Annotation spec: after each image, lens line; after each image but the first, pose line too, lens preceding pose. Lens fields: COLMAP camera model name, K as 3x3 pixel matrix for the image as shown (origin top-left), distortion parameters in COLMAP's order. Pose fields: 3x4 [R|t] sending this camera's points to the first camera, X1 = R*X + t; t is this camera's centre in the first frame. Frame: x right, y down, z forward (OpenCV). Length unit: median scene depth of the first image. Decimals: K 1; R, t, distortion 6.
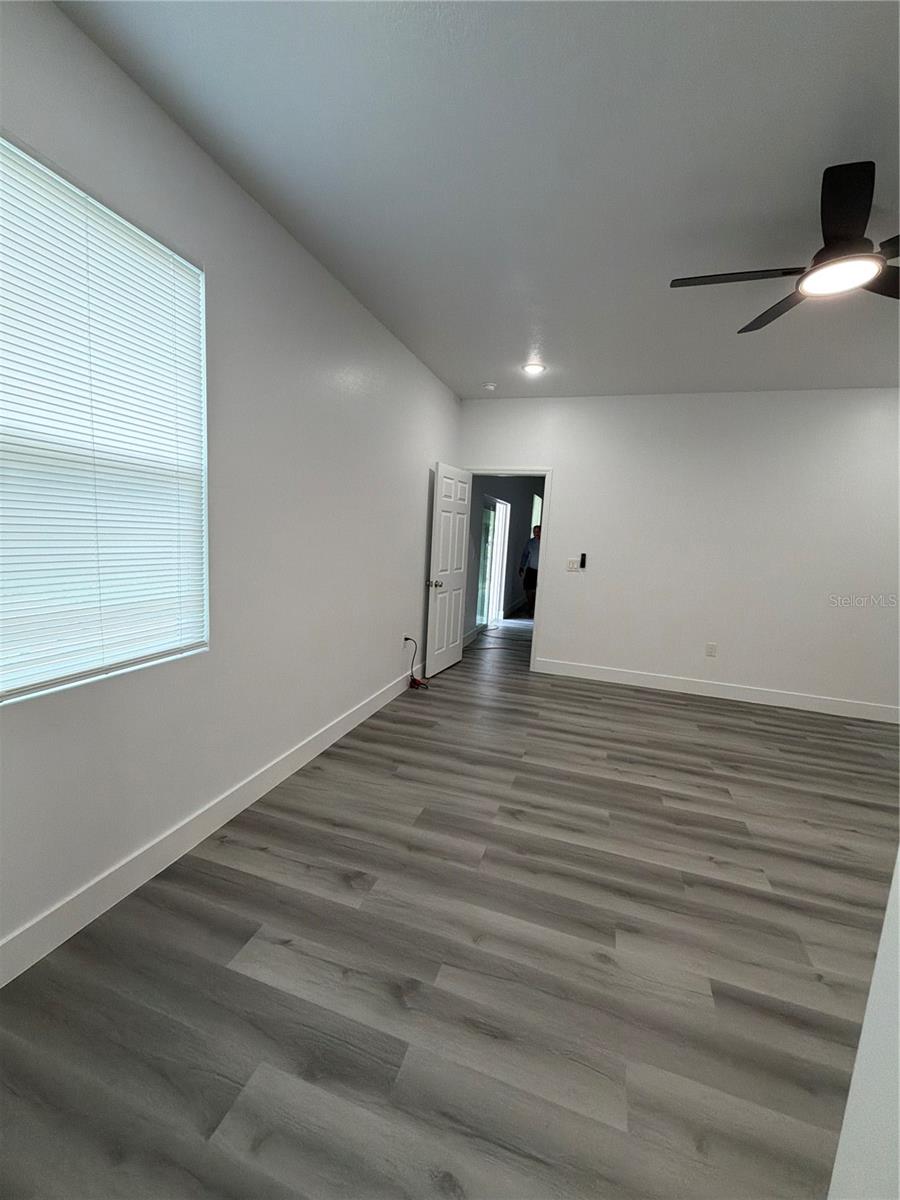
lens RADIAL K [[478.0, 0, 448.7], [0, 478.0, 596.8], [0, 0, 1]] dist [0.001050, -0.000208]
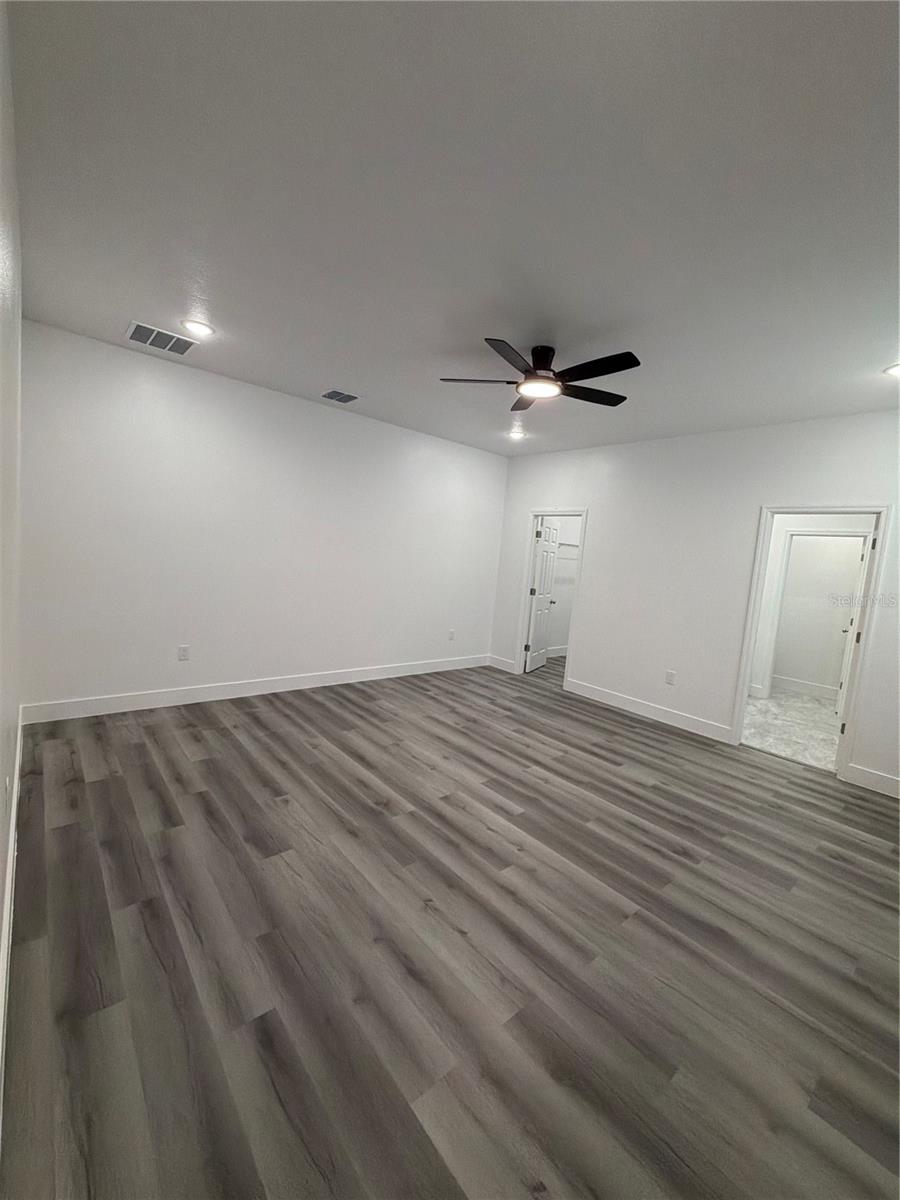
lens RADIAL K [[478.0, 0, 449.9], [0, 478.0, 597.8], [0, 0, 1]] dist [0.001050, -0.000208]
pose [[-0.848406, -0.176315, 0.499120, 0.127051], [-0.065029, 0.970472, 0.232283, -0.252666], [-0.525337, 0.164613, -0.834820, 1.760116]]
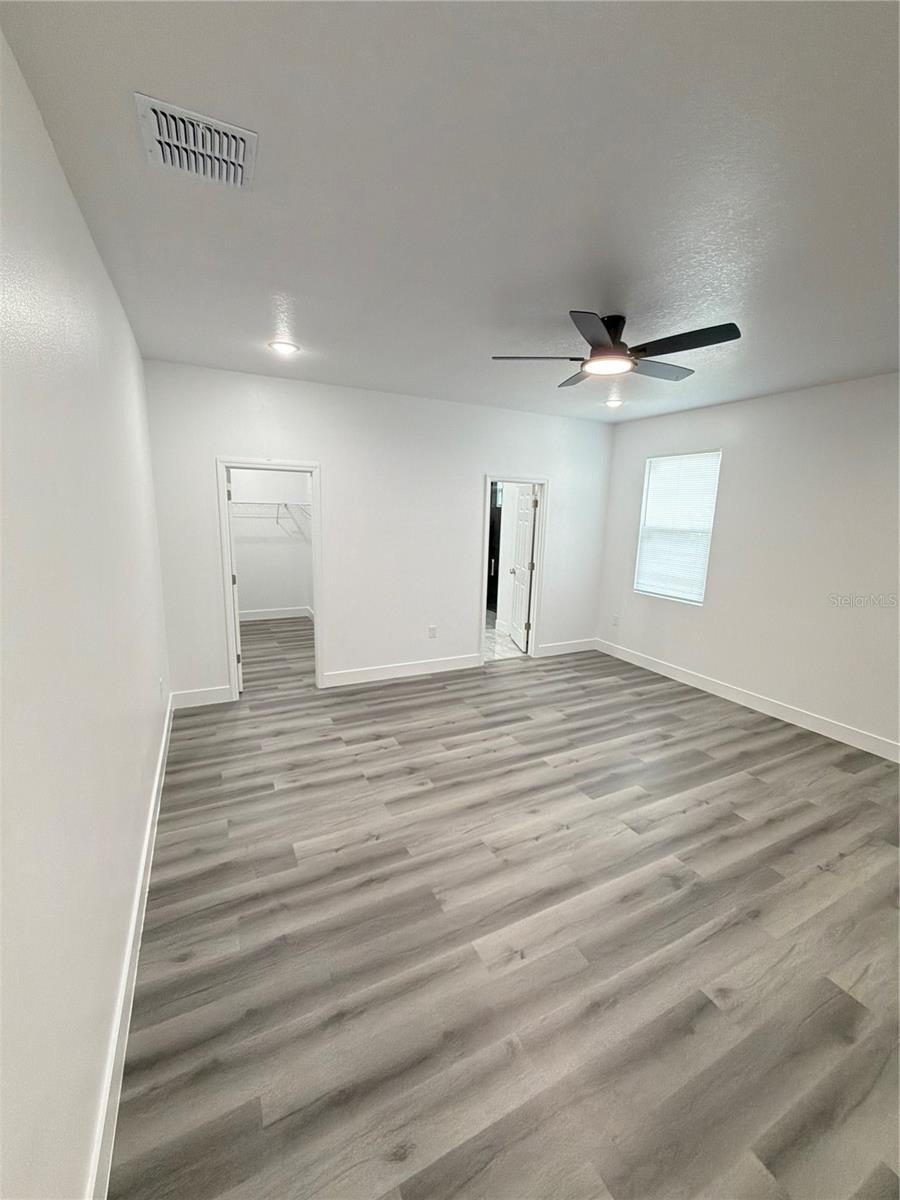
lens RADIAL K [[478.0, 0, 452.0], [0, 478.0, 597.6], [0, 0, 1]] dist [0.001050, -0.000208]
pose [[-0.700855, 0.054488, -0.711219, 1.469375], [-0.160092, 0.959626, 0.231278, -0.199607], [0.695106, 0.275952, -0.663836, 1.231193]]
